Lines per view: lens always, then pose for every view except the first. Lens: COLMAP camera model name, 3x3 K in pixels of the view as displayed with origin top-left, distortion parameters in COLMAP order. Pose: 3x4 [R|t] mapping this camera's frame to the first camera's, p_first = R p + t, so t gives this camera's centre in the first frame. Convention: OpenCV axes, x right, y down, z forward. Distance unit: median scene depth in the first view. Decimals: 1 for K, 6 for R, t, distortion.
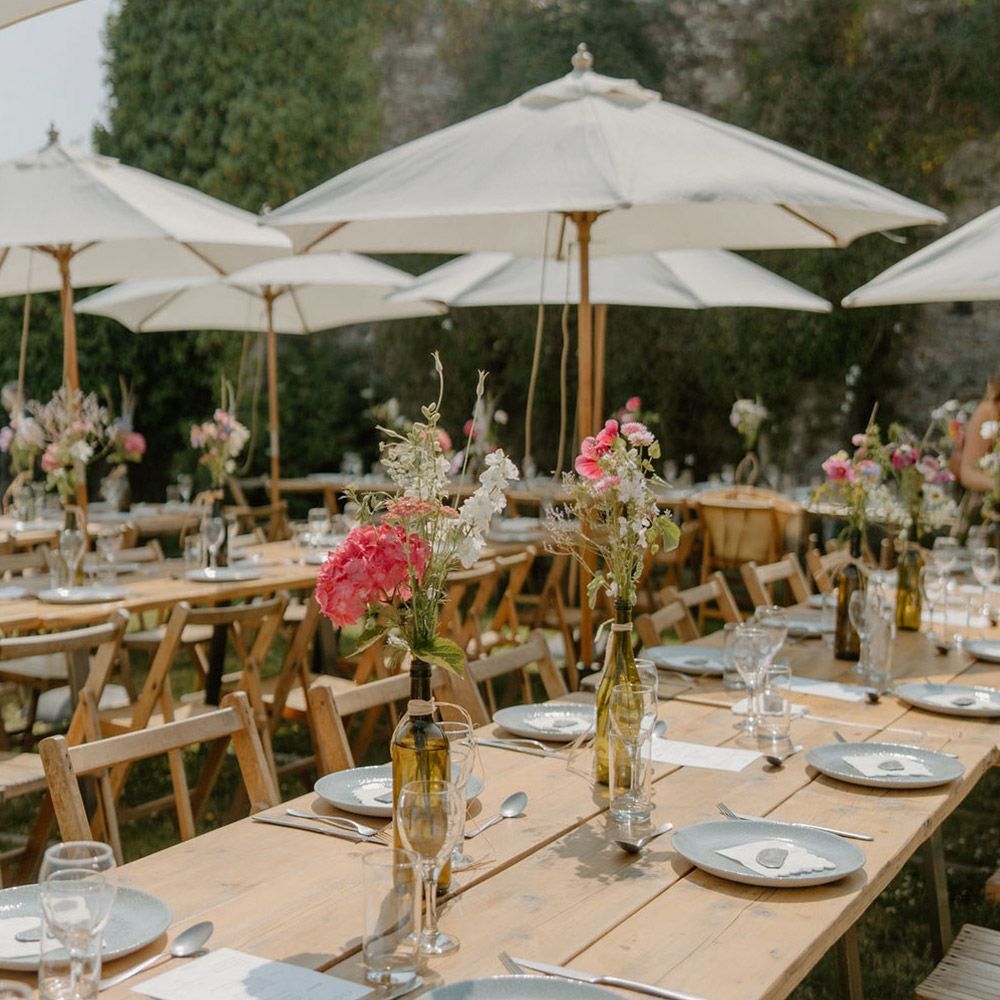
lens RADIAL K [[1400.8, 0, 500.0], [0, 1400.8, 500.0], [0, 0, 1]] dist [0.009267, 0.020461]
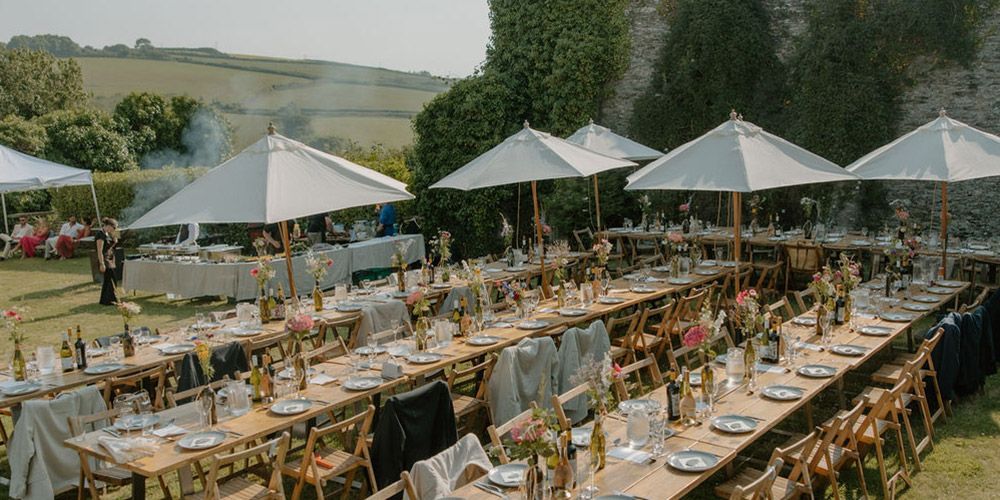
lens RADIAL K [[1107.6, 0, 500.0], [0, 1107.6, 250.0], [0, 0, 1]] dist [0.003005, 0.013321]
pose [[0.989831, -0.022604, -0.140441, -0.056203], [0.039261, 0.992357, 0.116992, -0.185623], [0.136724, -0.121316, 0.983153, -0.726755]]
